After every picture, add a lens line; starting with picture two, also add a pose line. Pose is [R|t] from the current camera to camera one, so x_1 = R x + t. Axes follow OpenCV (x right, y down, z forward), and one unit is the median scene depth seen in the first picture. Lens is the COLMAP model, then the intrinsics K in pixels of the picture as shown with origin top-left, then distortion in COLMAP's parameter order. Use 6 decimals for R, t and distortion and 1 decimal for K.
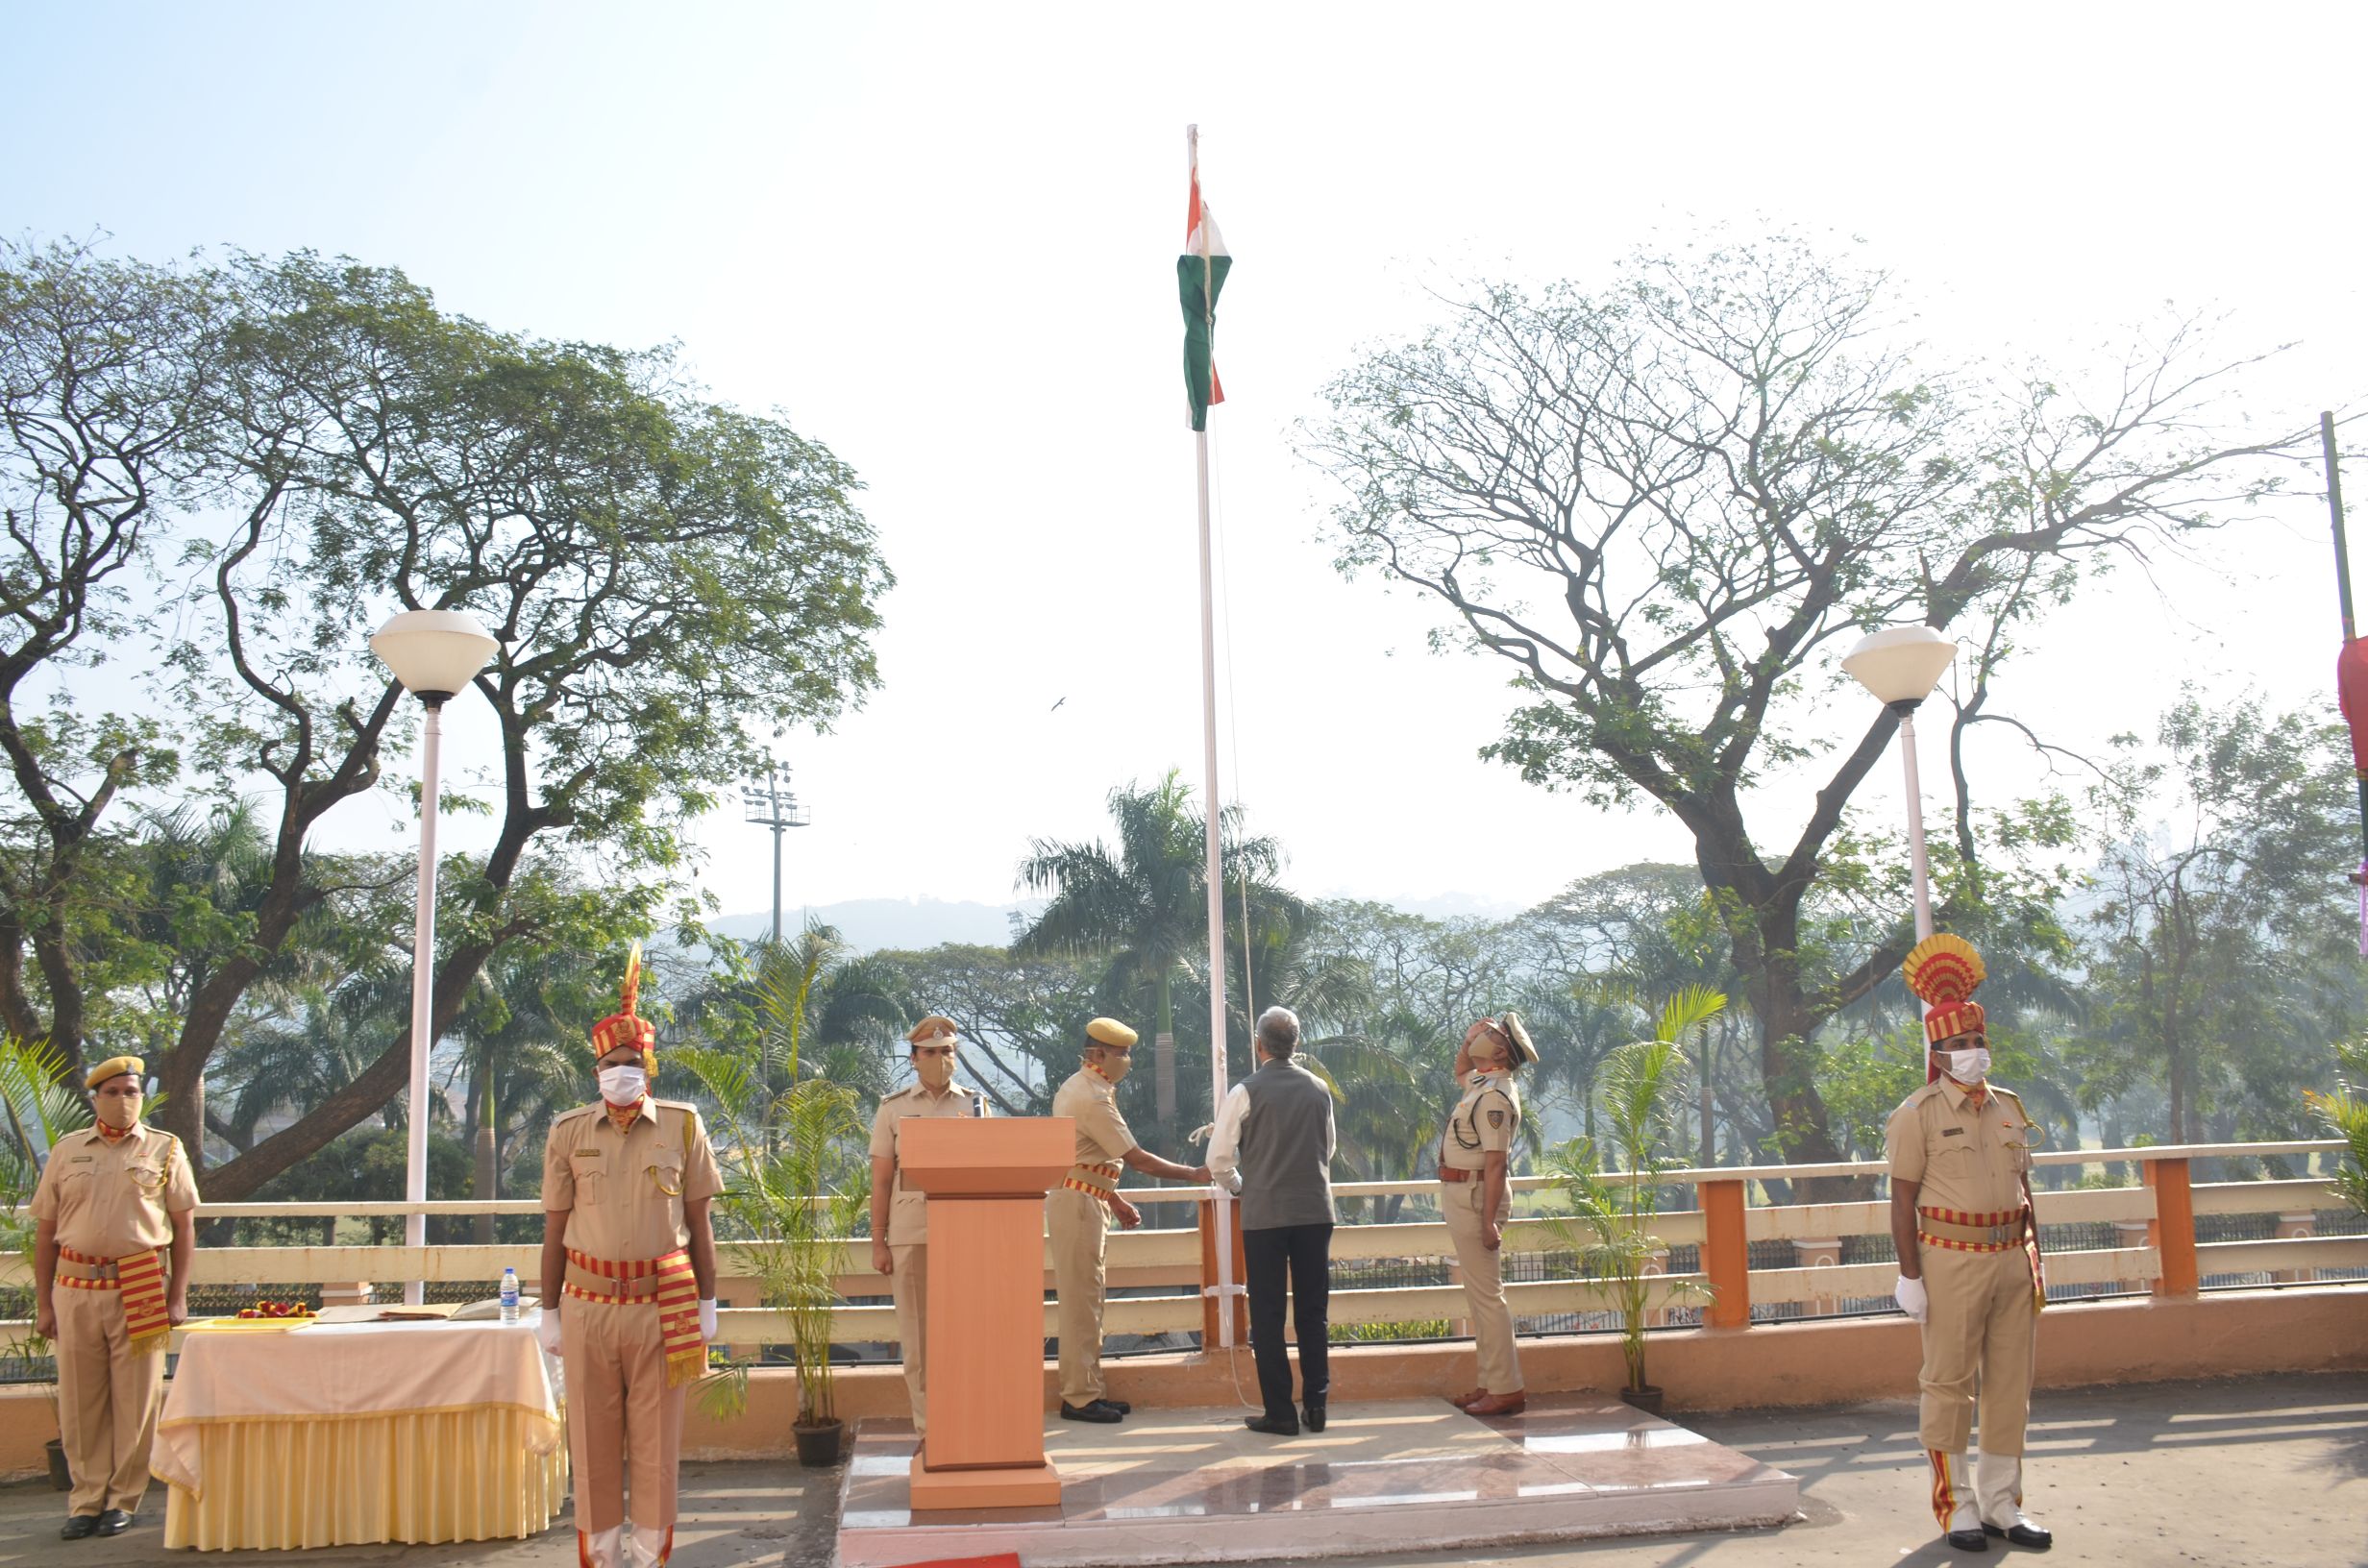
lens RADIAL K [[1884.5, 0, 1197.1], [0, 1884.5, 805.8], [0, 0, 1]] dist [-0.140696, 0.109998]
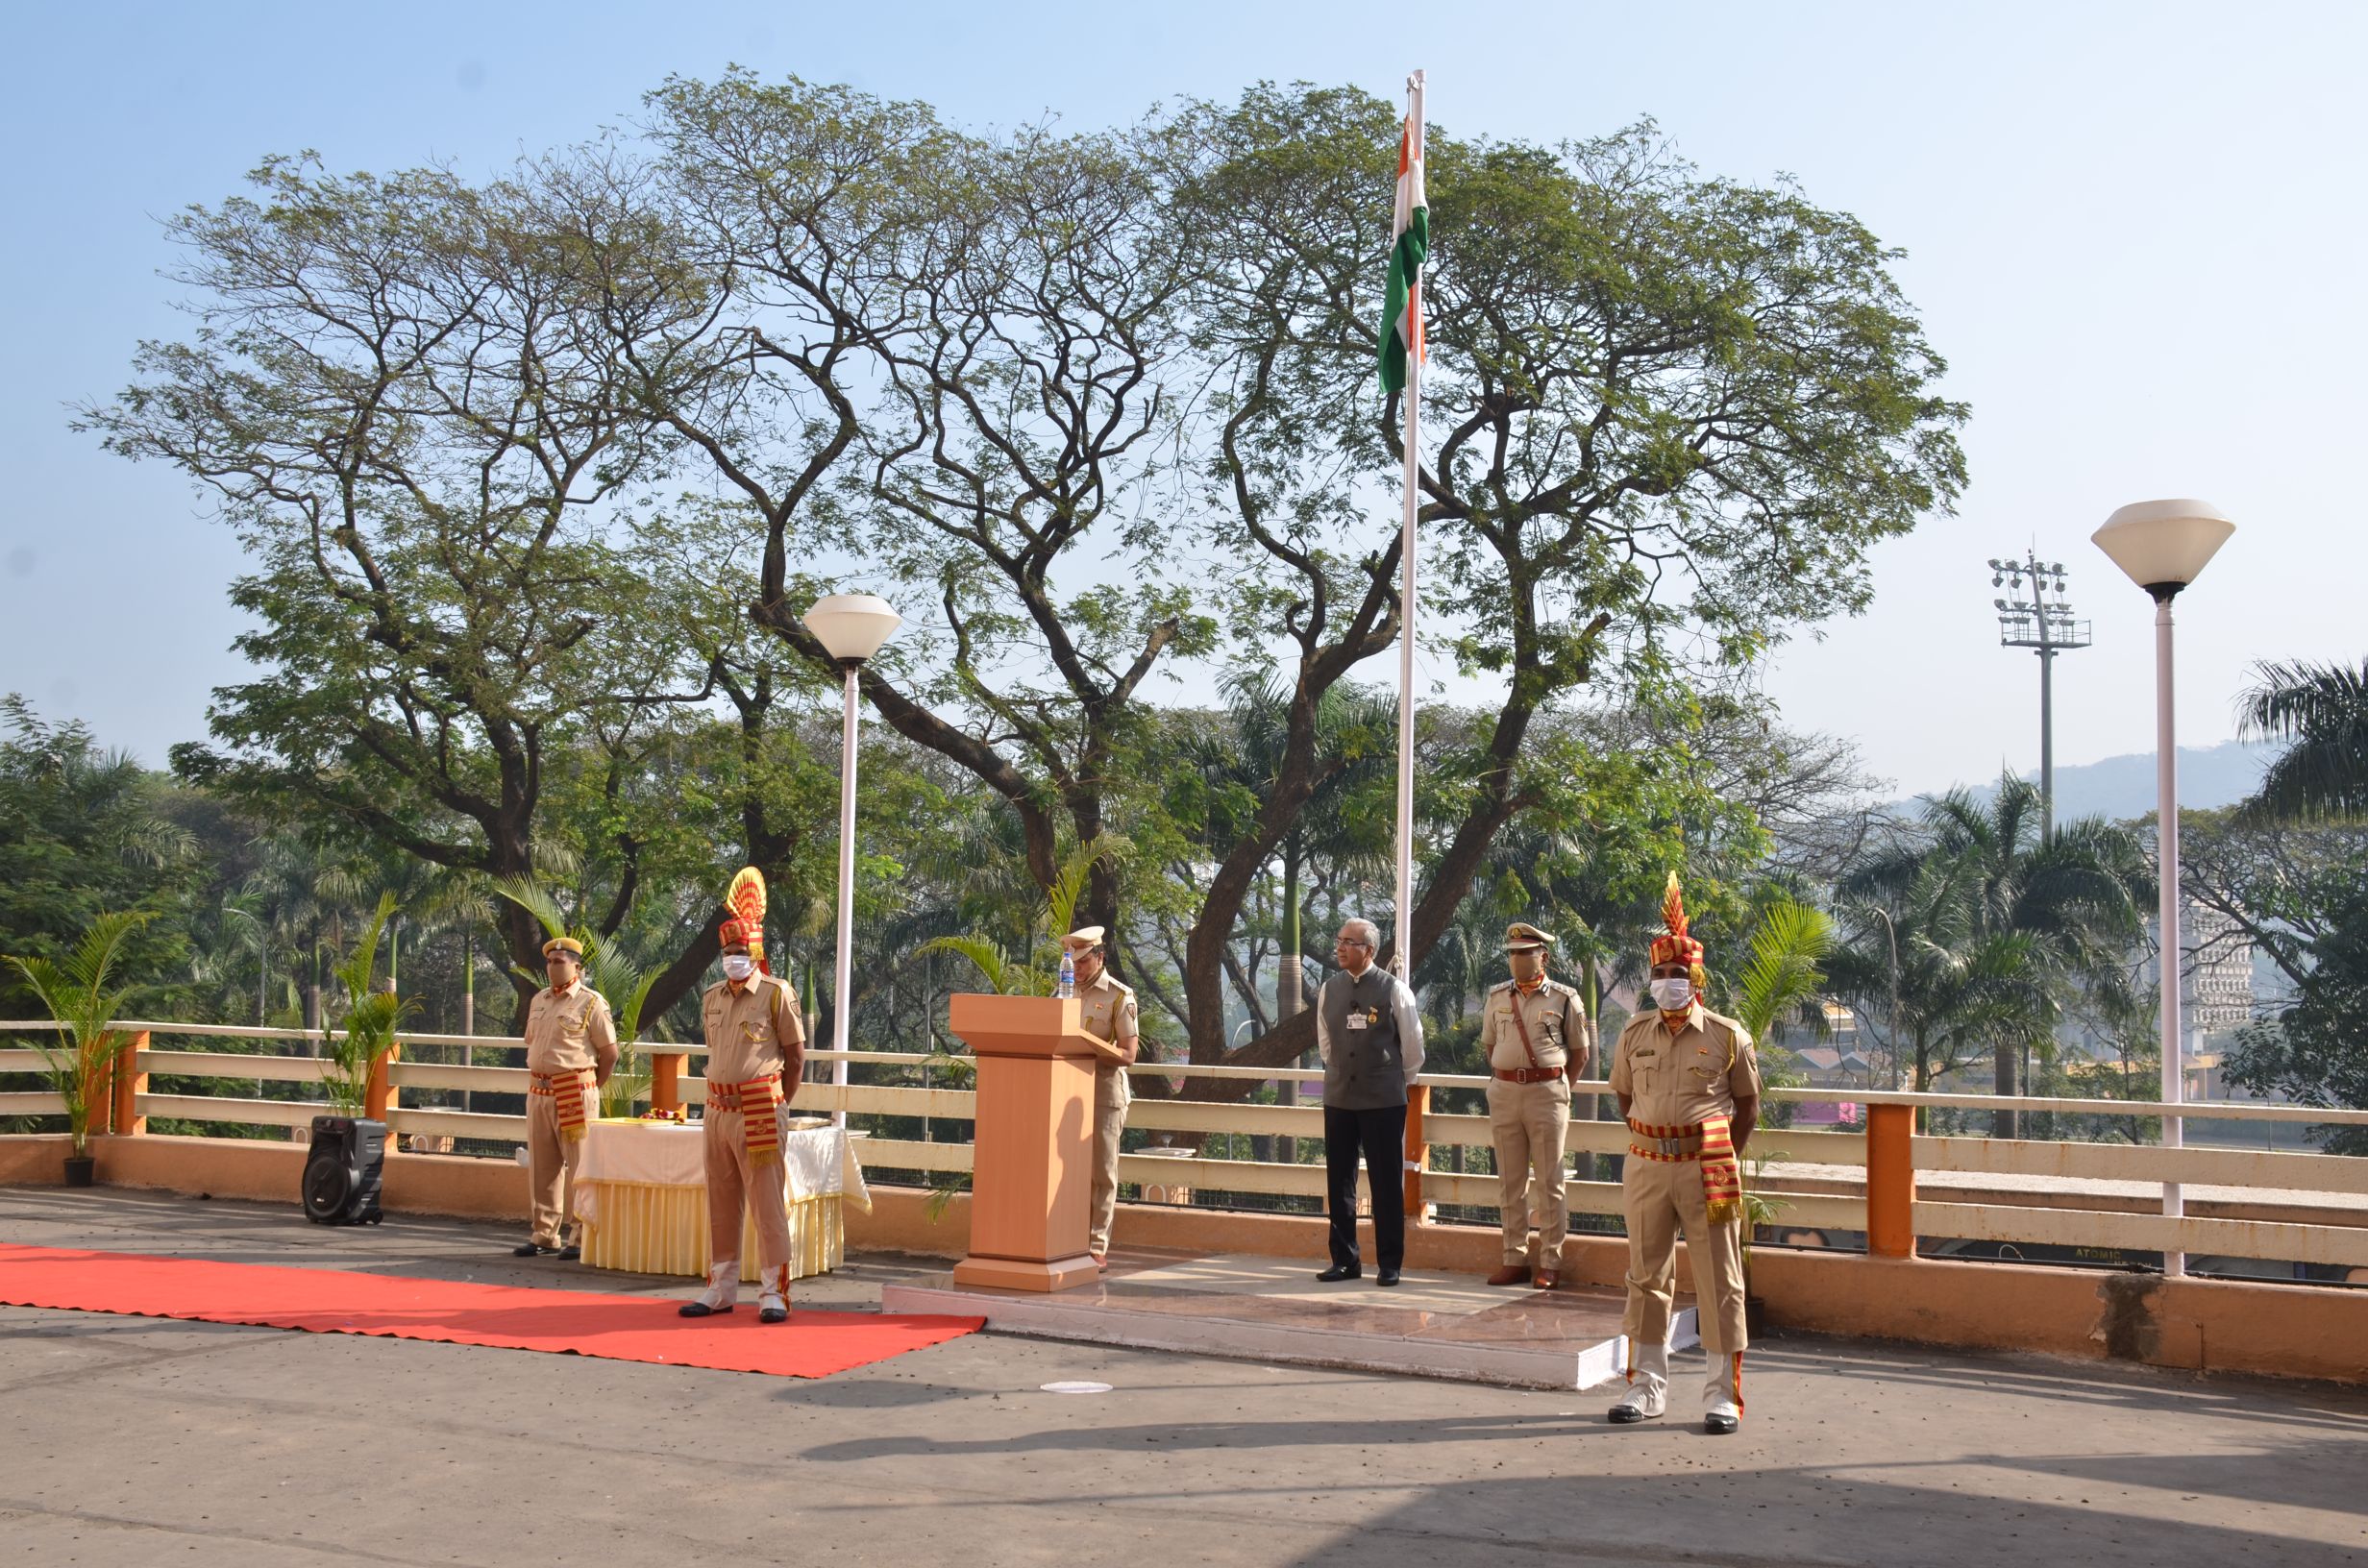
lens RADIAL K [[2457.3, 0, 1188.0], [0, 2457.3, 790.6], [0, 0, 1]] dist [0.006396, 0.000000]
pose [[0.807931, -0.006939, -0.589236, 0.209846], [0.050039, 0.997127, 0.056869, -0.014910], [0.587149, -0.075432, 0.805957, -0.065946]]
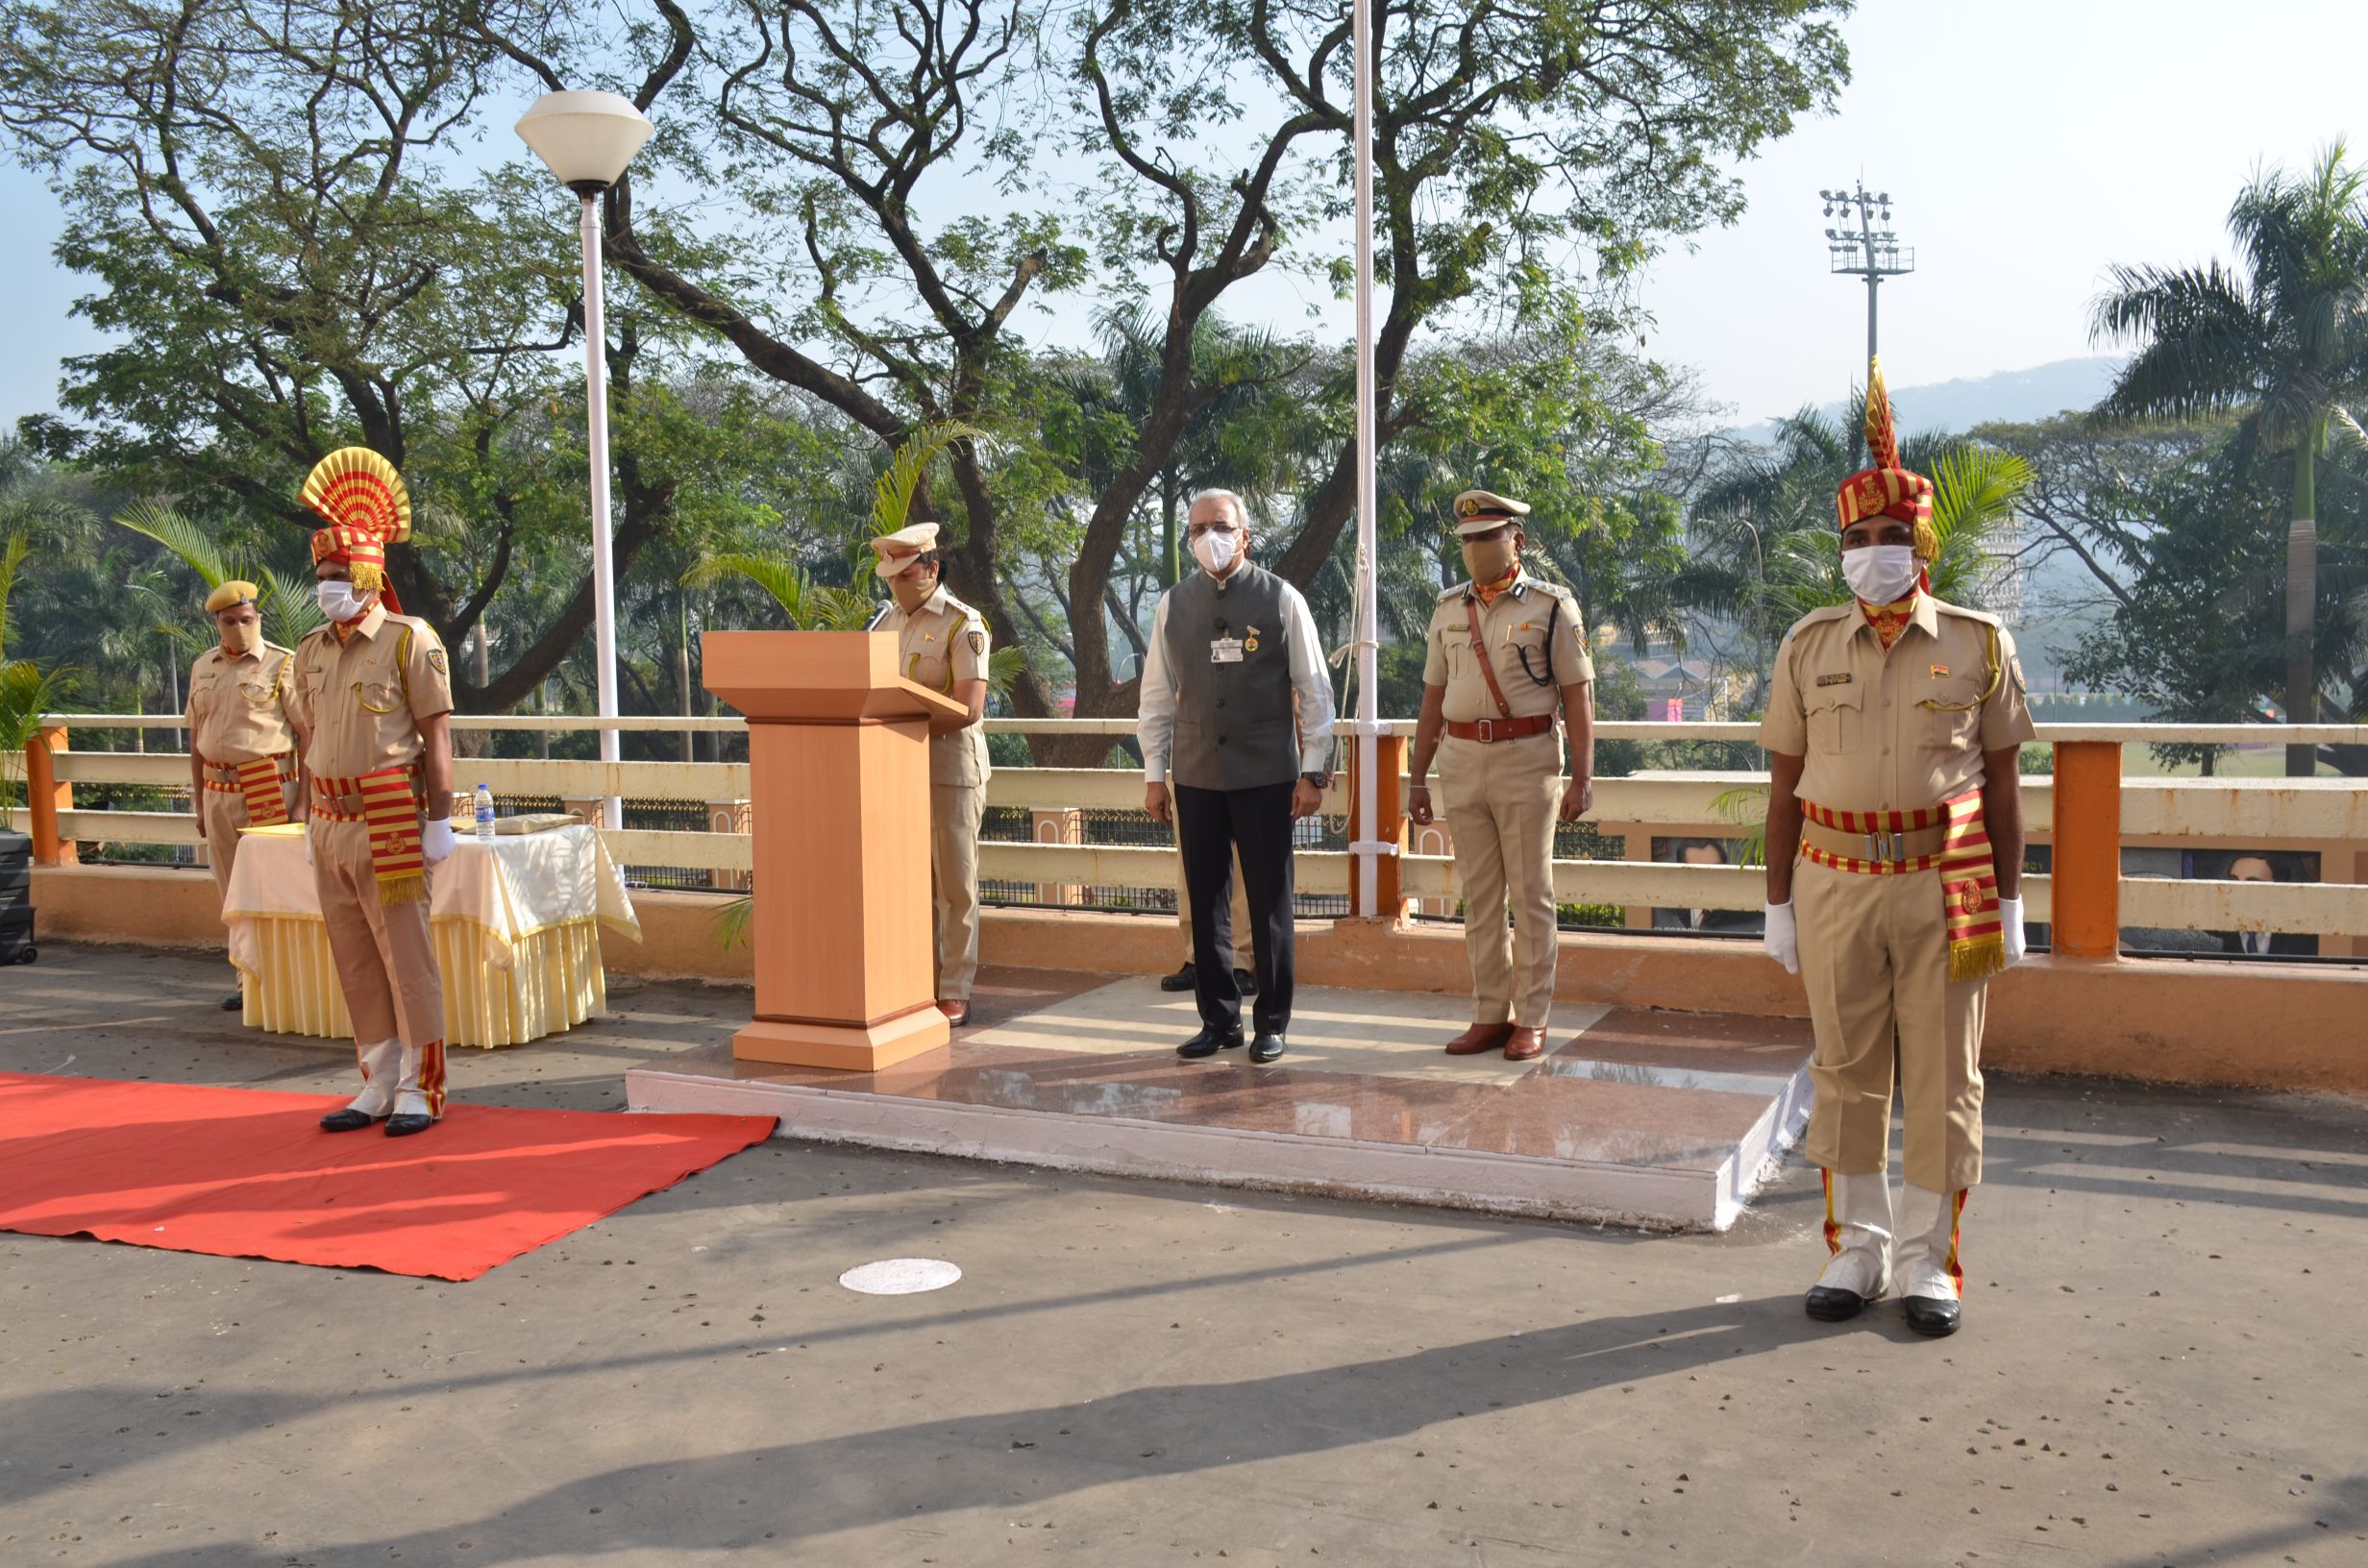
lens RADIAL K [[2183.0, 0, 1194.9], [0, 2183.0, 799.5], [0, 0, 1]] dist [-0.037887, 0.000000]
pose [[0.839698, 0.051914, -0.540566, 0.122939], [0.080164, 0.972665, 0.217935, 0.007639], [0.537104, -0.226334, 0.812584, 0.054316]]
